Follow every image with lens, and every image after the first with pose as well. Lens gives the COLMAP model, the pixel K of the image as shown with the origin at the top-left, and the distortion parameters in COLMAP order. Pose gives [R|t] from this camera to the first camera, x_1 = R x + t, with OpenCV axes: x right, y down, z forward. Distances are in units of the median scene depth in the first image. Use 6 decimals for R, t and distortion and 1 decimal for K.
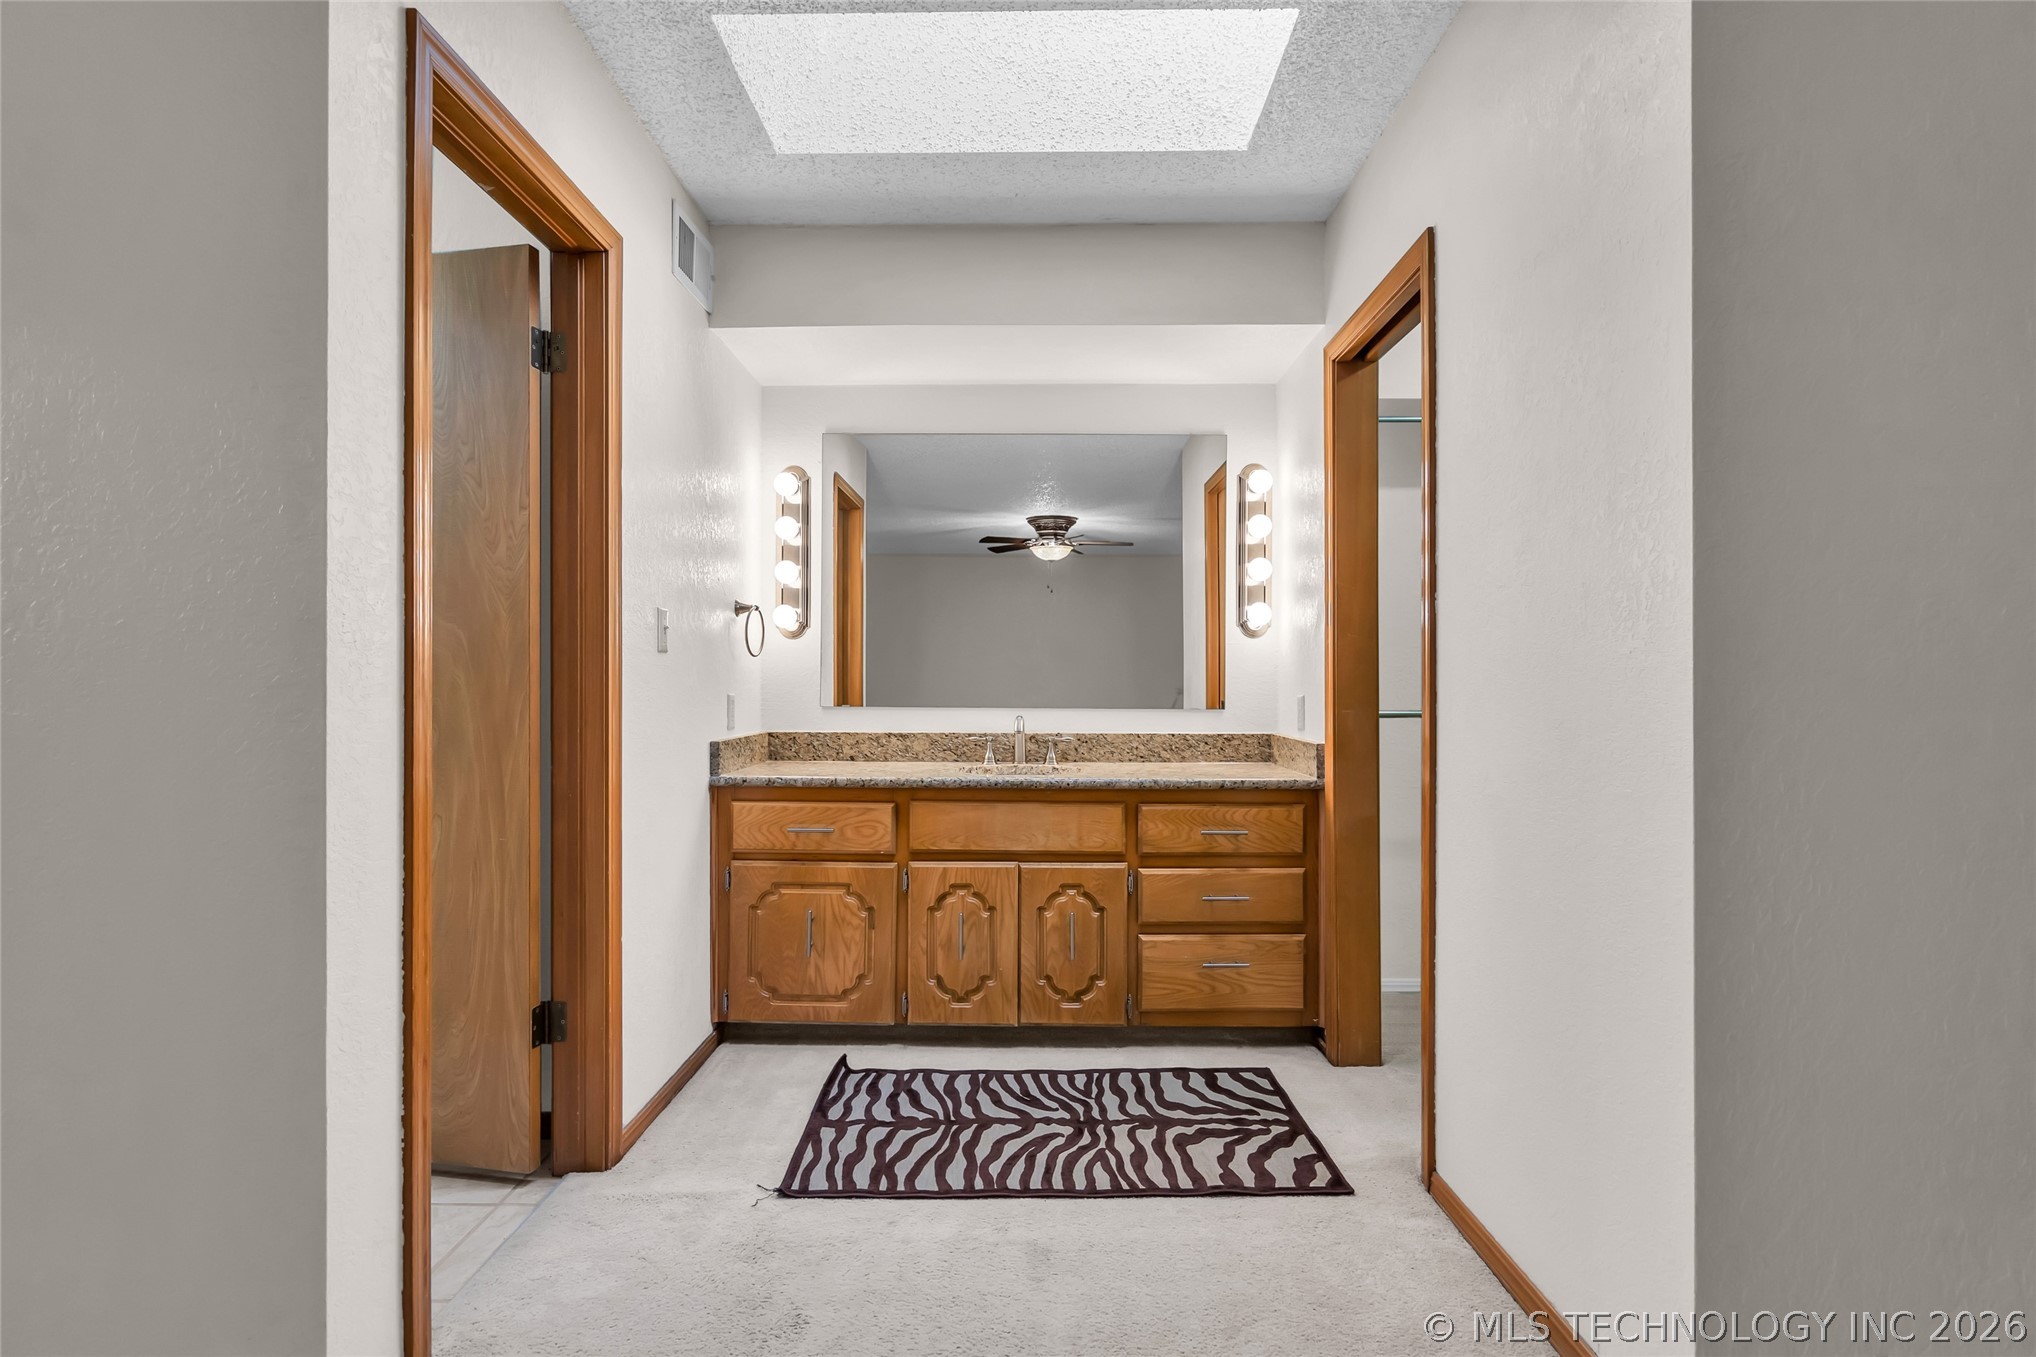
lens RADIAL K [[965.0, 0, 1018.0], [0, 965.0, 678.5], [0, 0, 1]] dist [-0.000886, -0.000697]
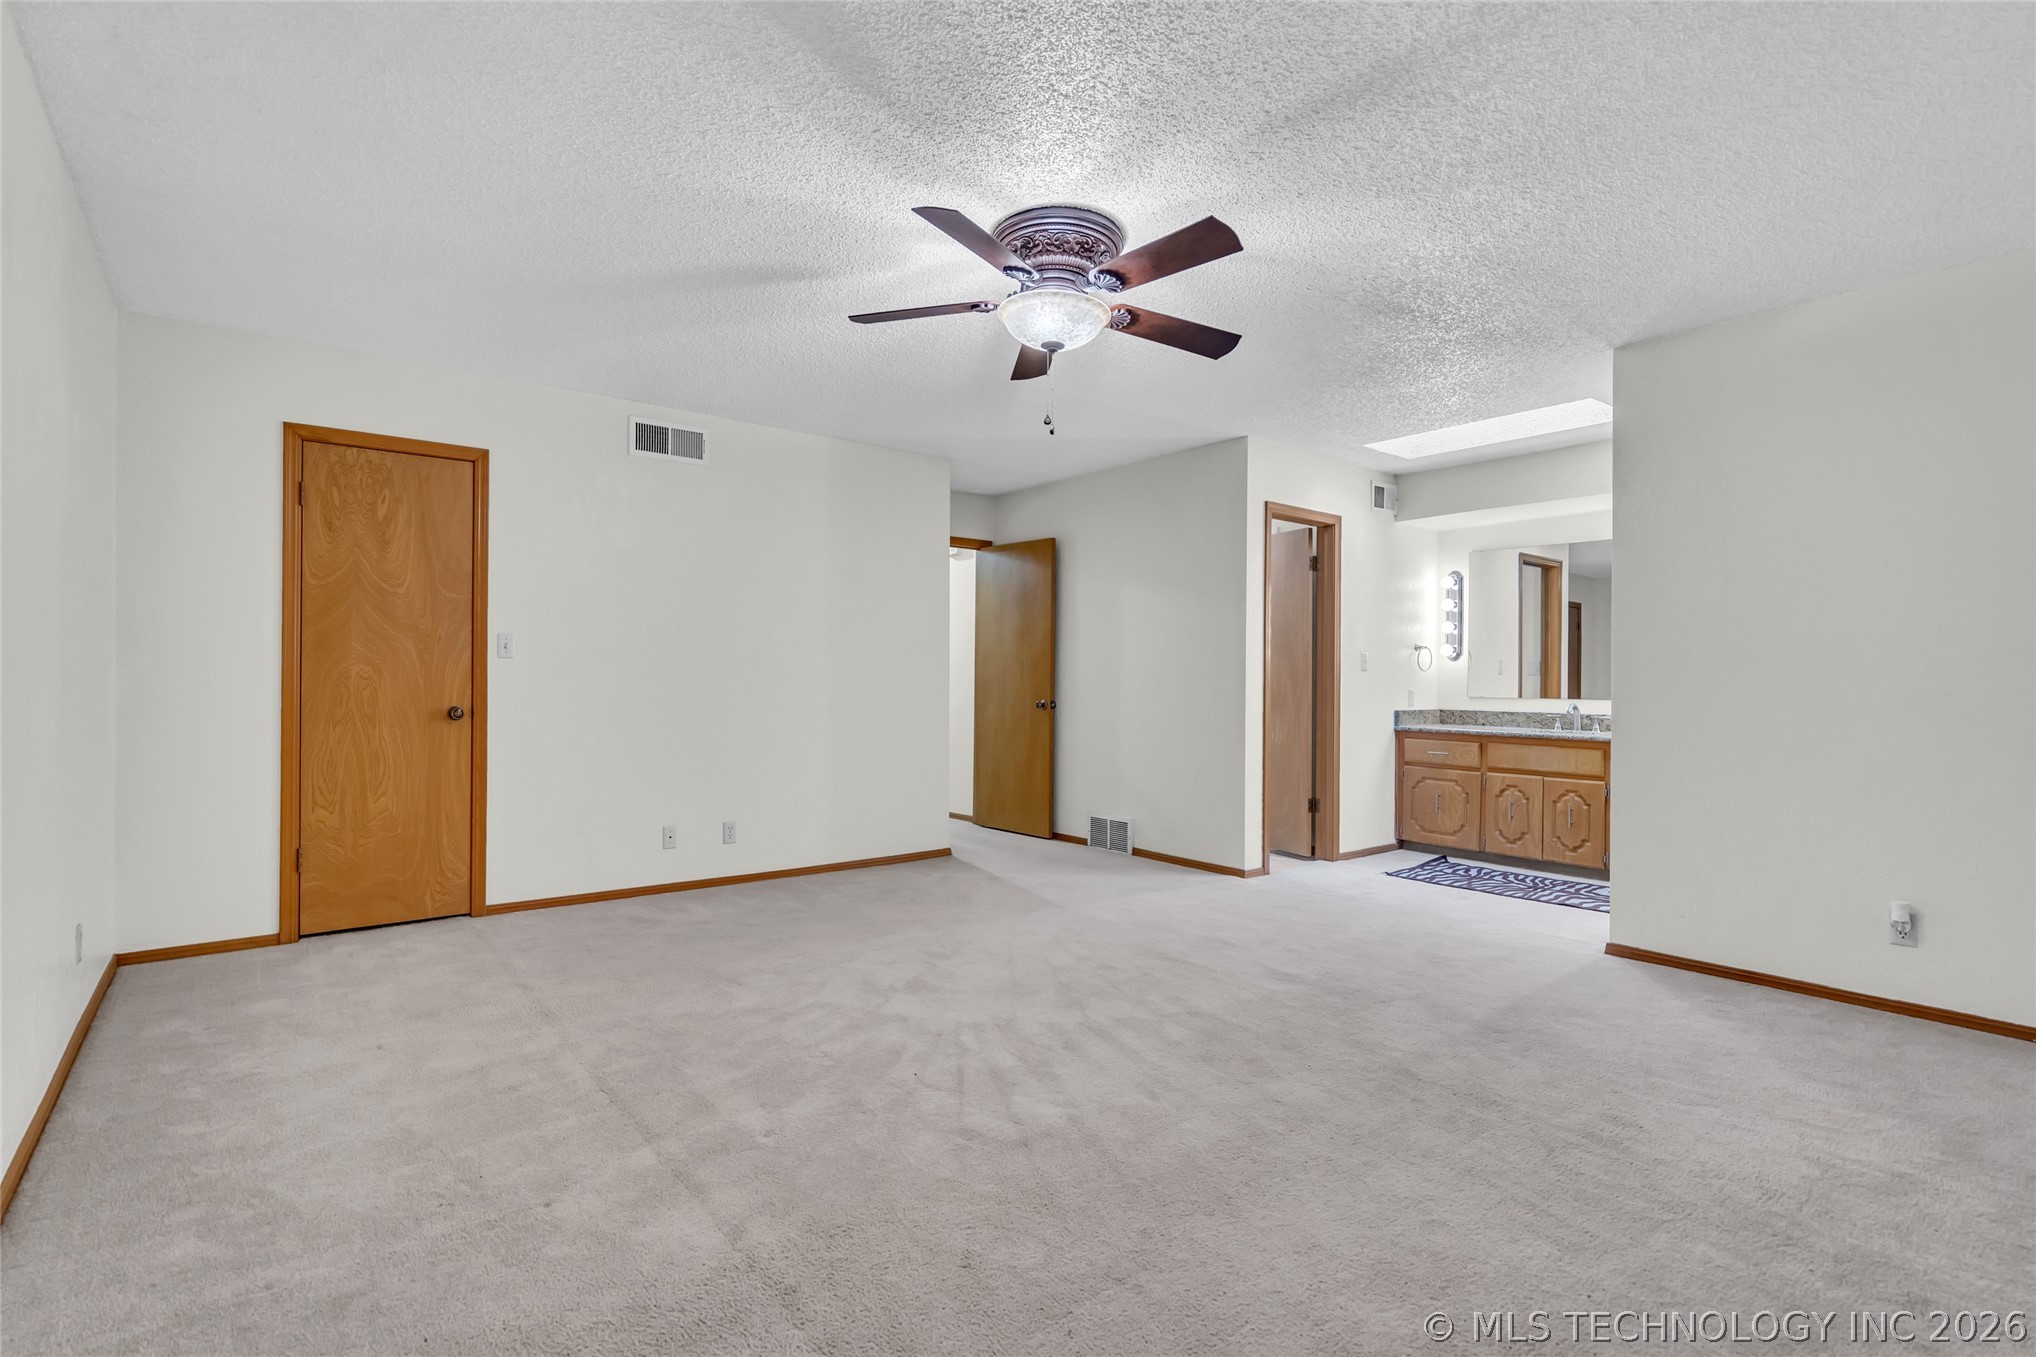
lens RADIAL K [[965.0, 0, 1018.0], [0, 965.0, 678.5], [0, 0, 1]] dist [-0.000886, -0.000697]
pose [[0.642221, 0.004619, -0.766506, 0.814033], [-0.004160, 0.999988, 0.002541, -0.009004], [0.766508, 0.001557, 0.642232, -1.069998]]
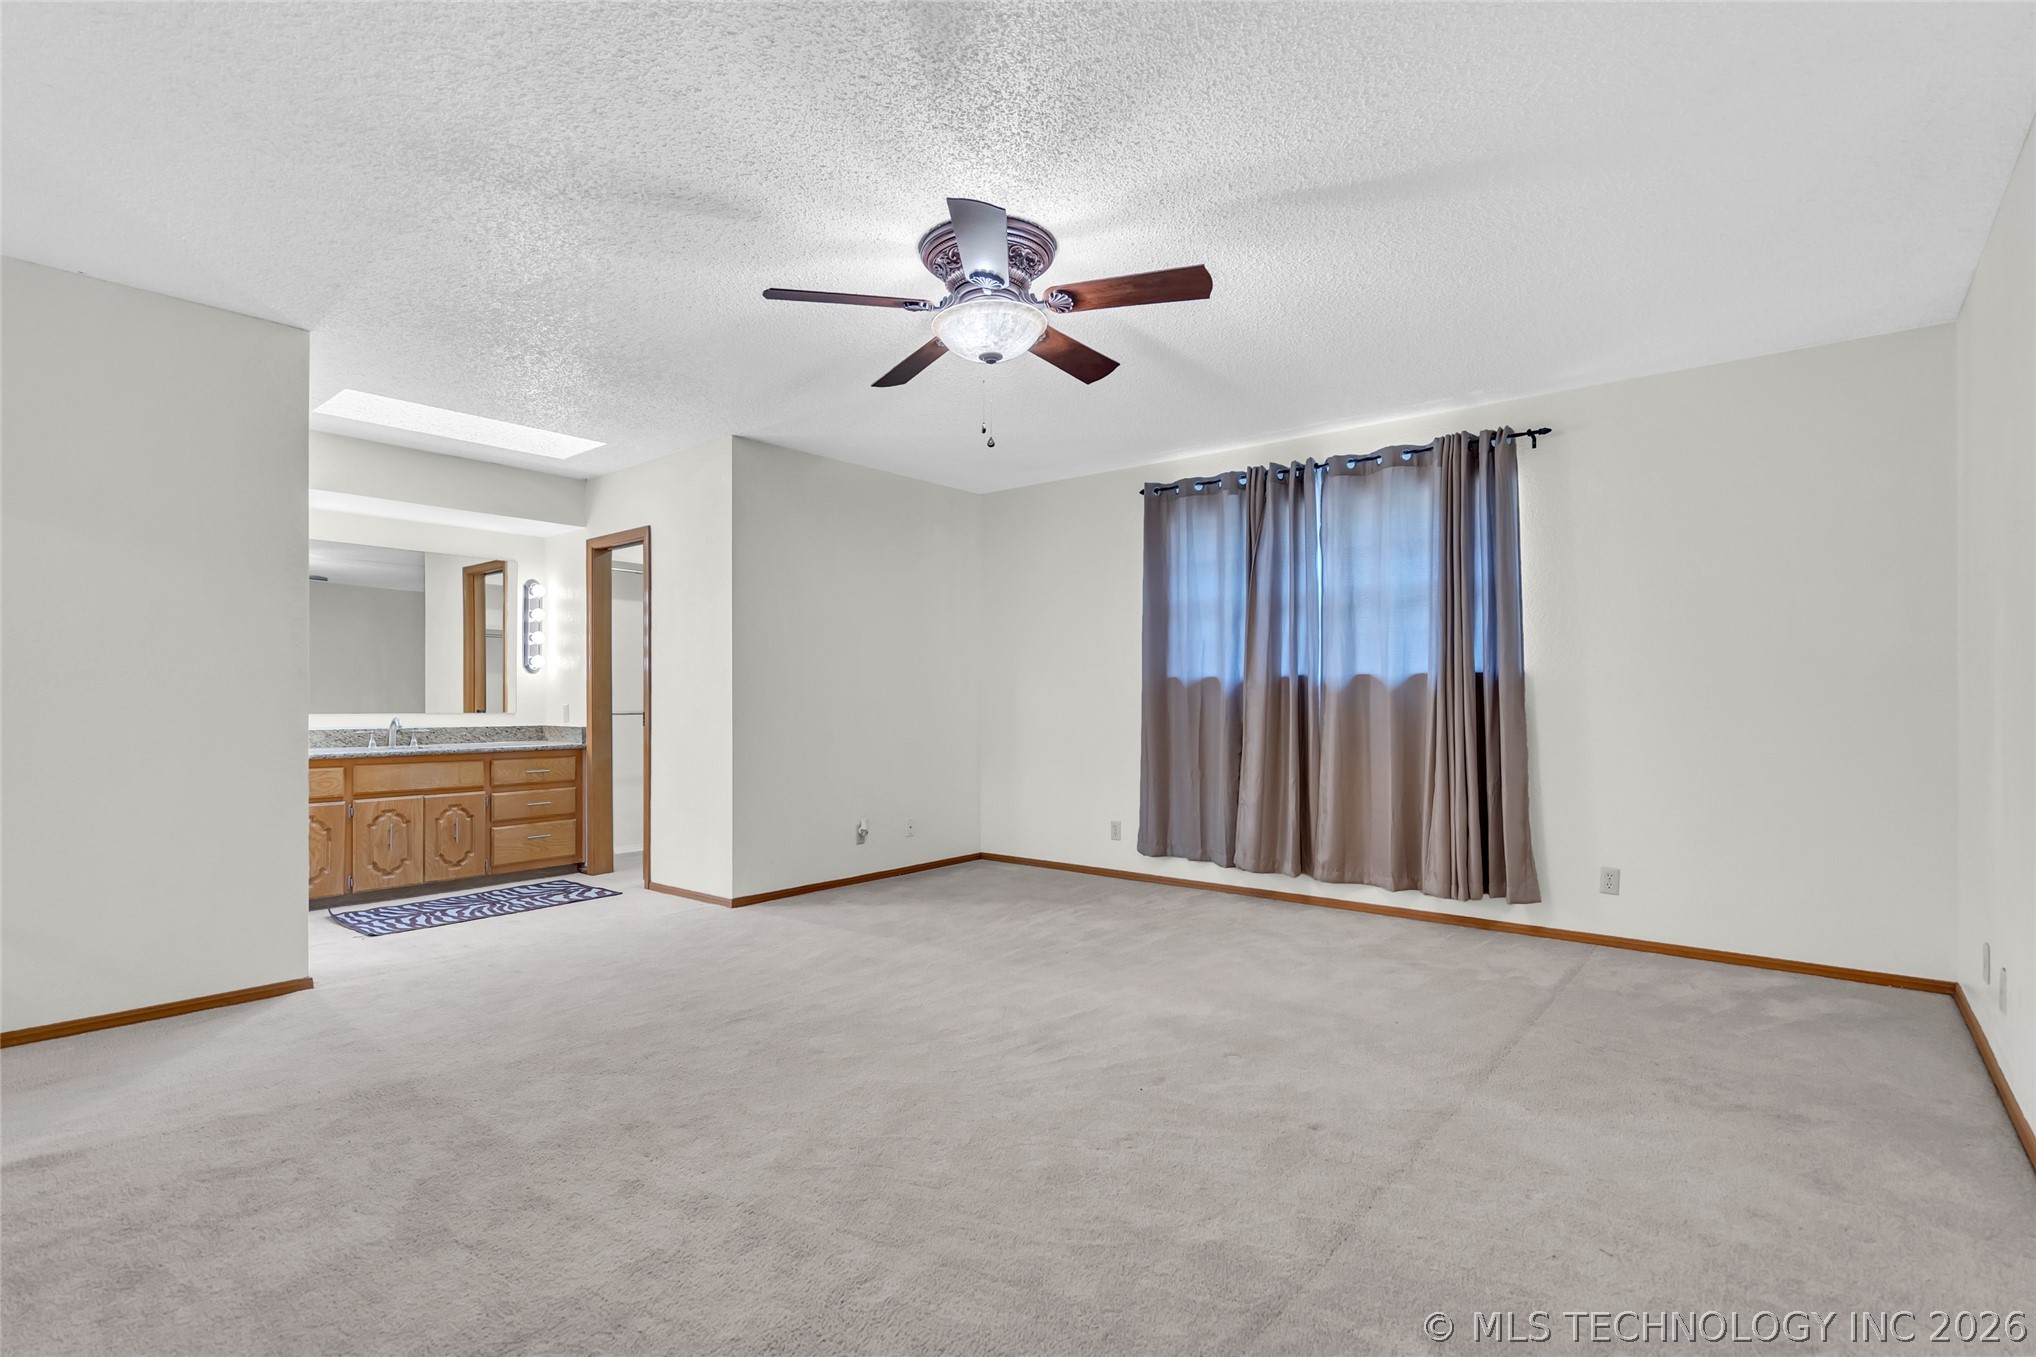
lens RADIAL K [[965.0, 0, 1018.0], [0, 965.0, 678.5], [0, 0, 1]] dist [-0.000886, -0.000697]
pose [[0.627556, 0.014039, 0.778445, -0.726339], [-0.002321, 0.999867, -0.016161, -0.005756], [-0.778568, 0.008335, 0.627505, -1.047682]]
